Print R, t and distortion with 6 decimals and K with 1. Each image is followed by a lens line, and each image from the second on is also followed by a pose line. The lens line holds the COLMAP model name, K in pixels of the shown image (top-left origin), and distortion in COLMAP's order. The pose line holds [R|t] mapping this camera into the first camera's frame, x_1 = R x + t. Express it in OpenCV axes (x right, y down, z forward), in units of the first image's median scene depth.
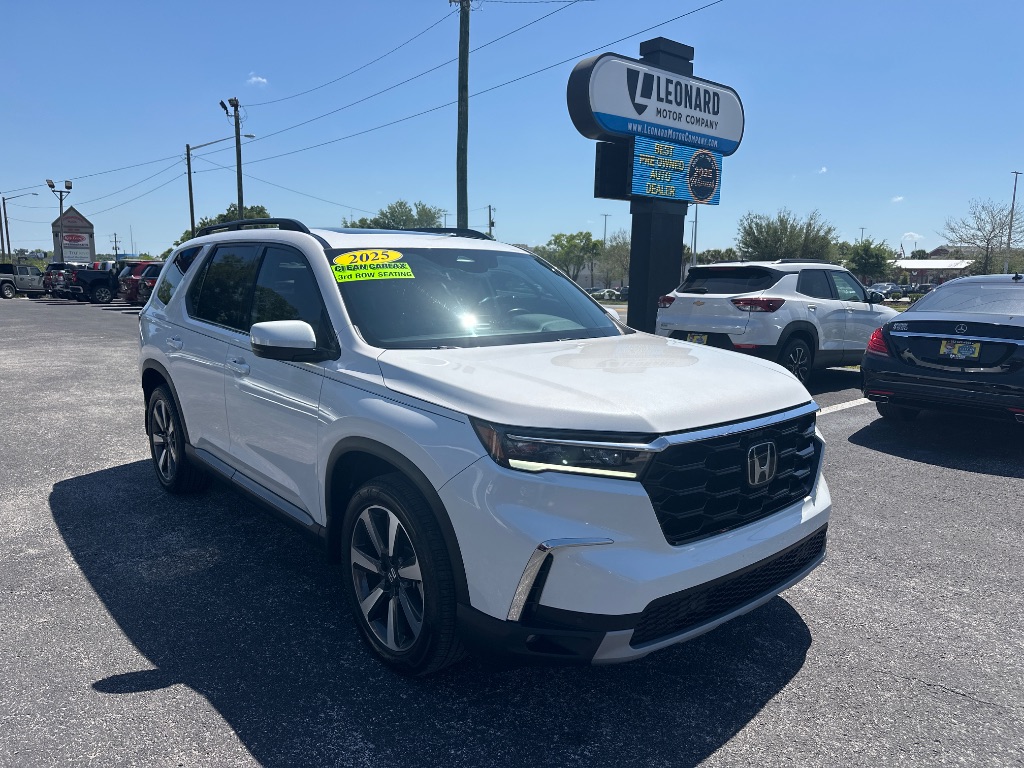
lens RADIAL K [[717.7, 0, 515.6], [0, 717.7, 390.4], [0, 0, 1]] dist [0.049895, -0.062797]
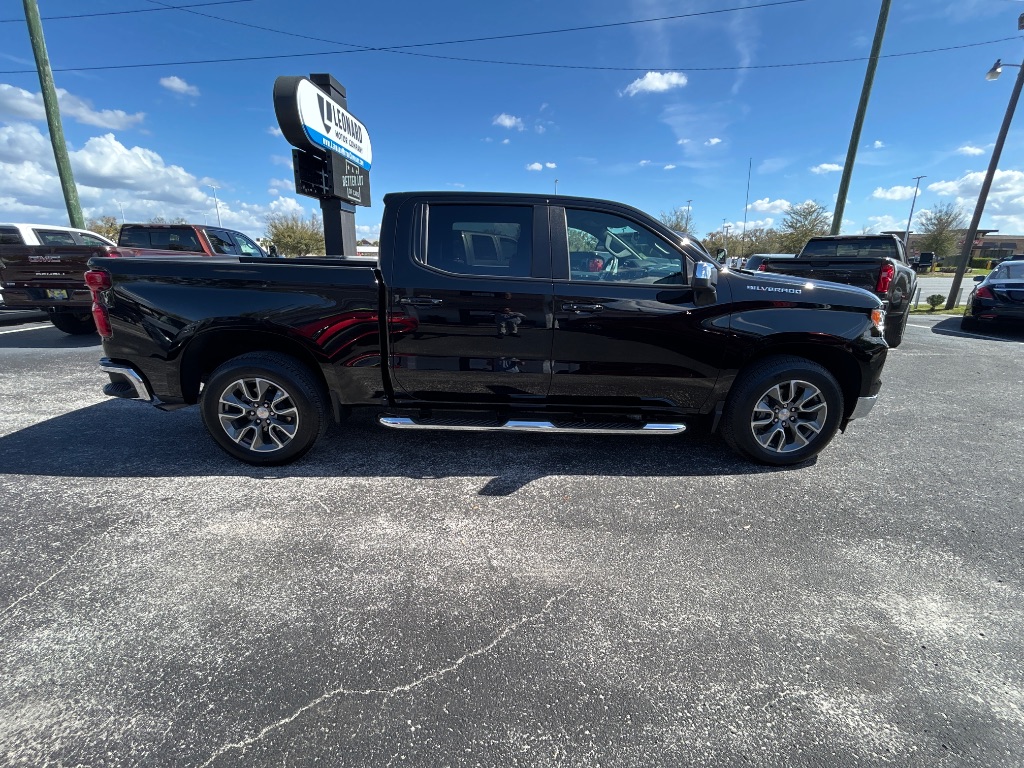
lens RADIAL K [[440.5, 0, 509.1], [0, 440.5, 383.4], [0, 0, 1]] dist [-0.000050, 0.000170]
pose [[0.666668, -0.202453, 0.717333, -0.272018], [0.112750, 0.978722, 0.171438, -0.028477], [-0.736777, -0.033413, 0.675309, 0.177365]]
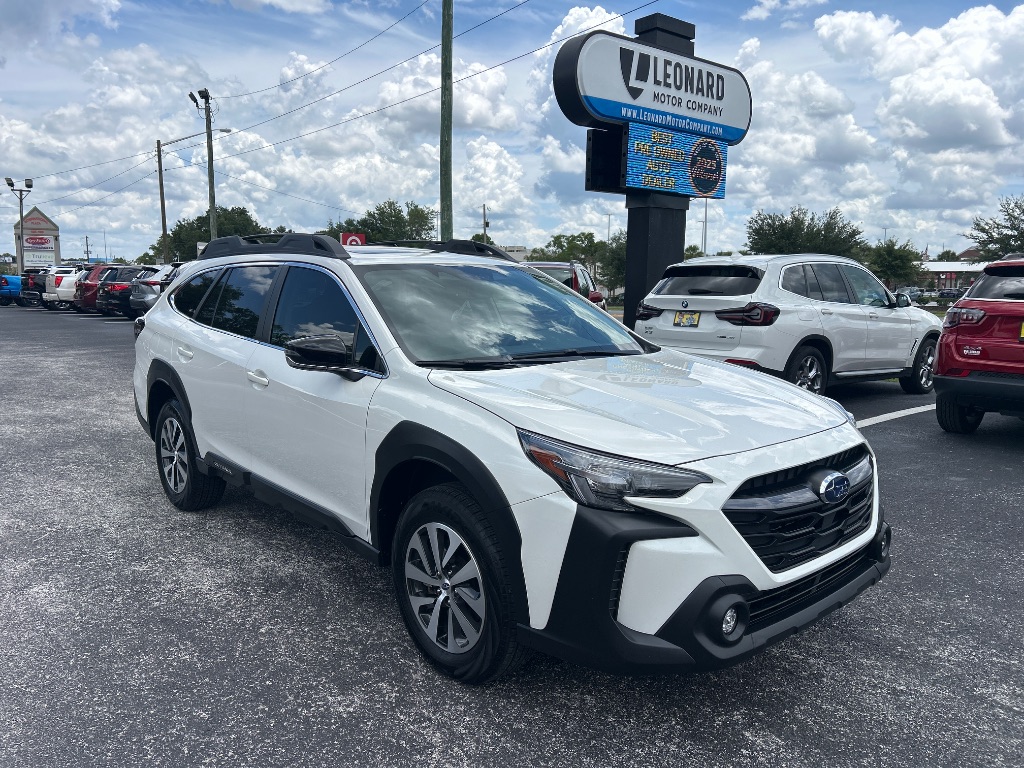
lens RADIAL K [[768.6, 0, 510.1], [0, 768.6, 387.8], [0, 0, 1]] dist [0.052956, -0.062078]
pose [[0.999982, -0.001293, -0.005859, 0.020539], [0.001178, 0.999807, -0.019631, -0.002441], [0.005883, 0.019624, 0.999790, 0.038506]]
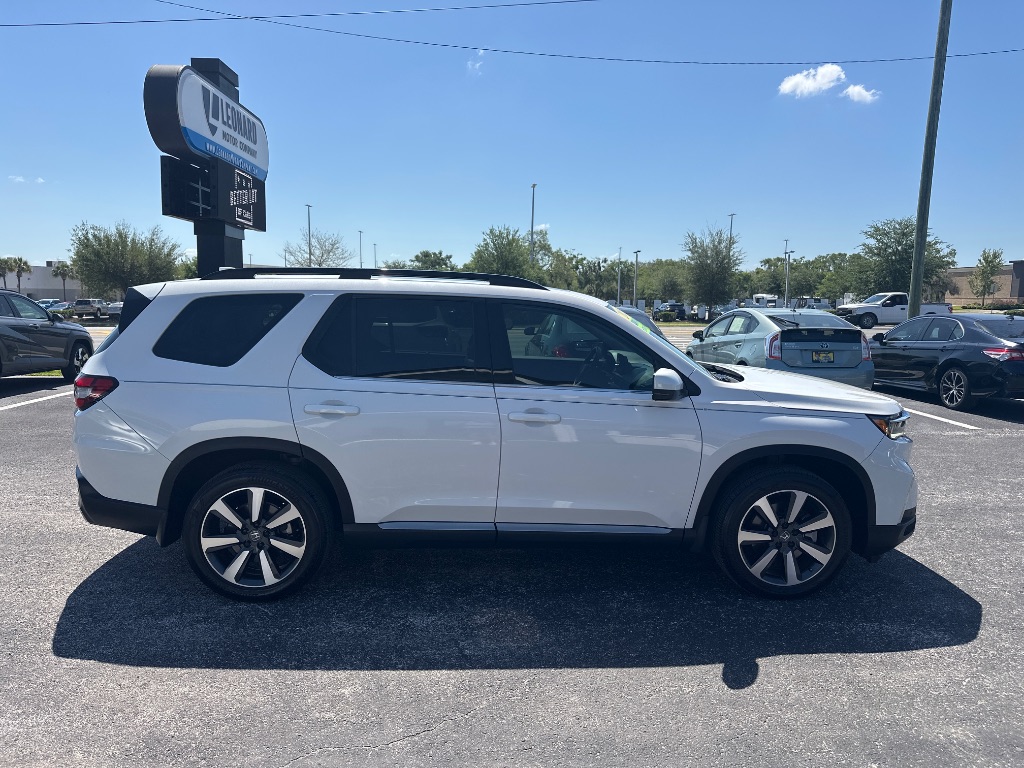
lens RADIAL K [[726.9, 0, 518.7], [0, 726.9, 383.3], [0, 0, 1]] dist [-0.002172, -0.006810]
pose [[0.606952, -0.092457, 0.789342, -0.356819], [0.114883, 0.992985, 0.027973, -0.033707], [-0.786391, 0.073703, 0.613316, 0.109483]]
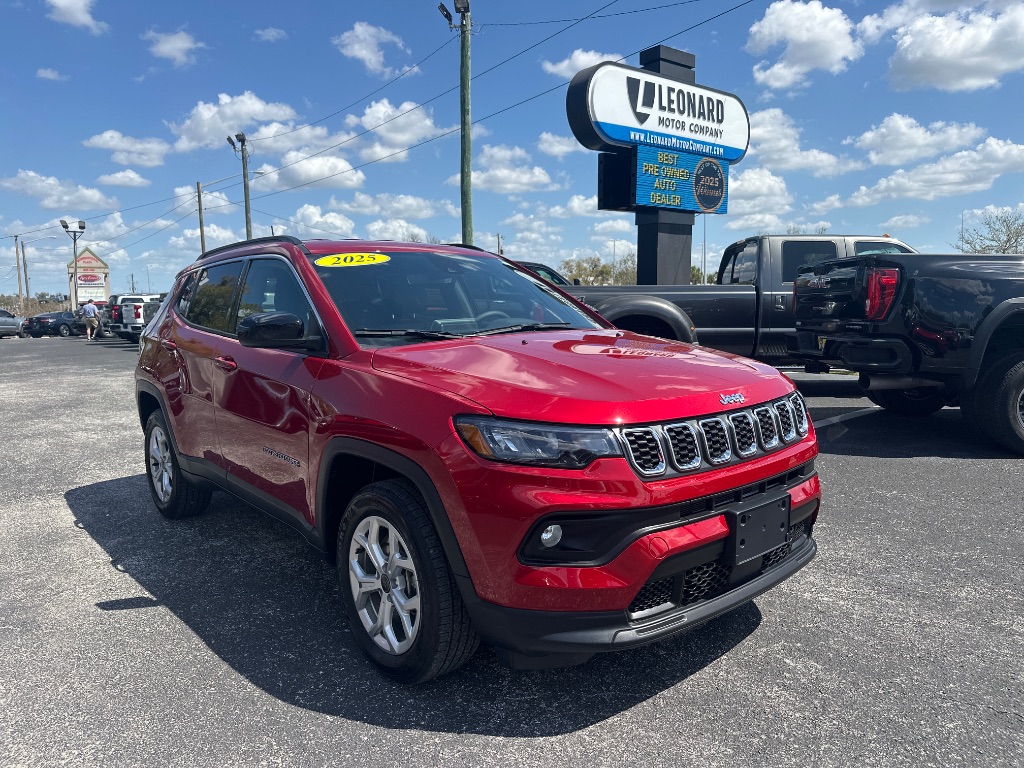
lens RADIAL K [[717.7, 0, 515.6], [0, 717.7, 390.4], [0, 0, 1]] dist [0.049895, -0.062797]
pose [[0.999425, -0.027582, -0.019701, 0.009726], [0.026796, 0.998876, -0.039111, 0.012316], [0.020757, 0.038560, 0.999041, 0.031709]]
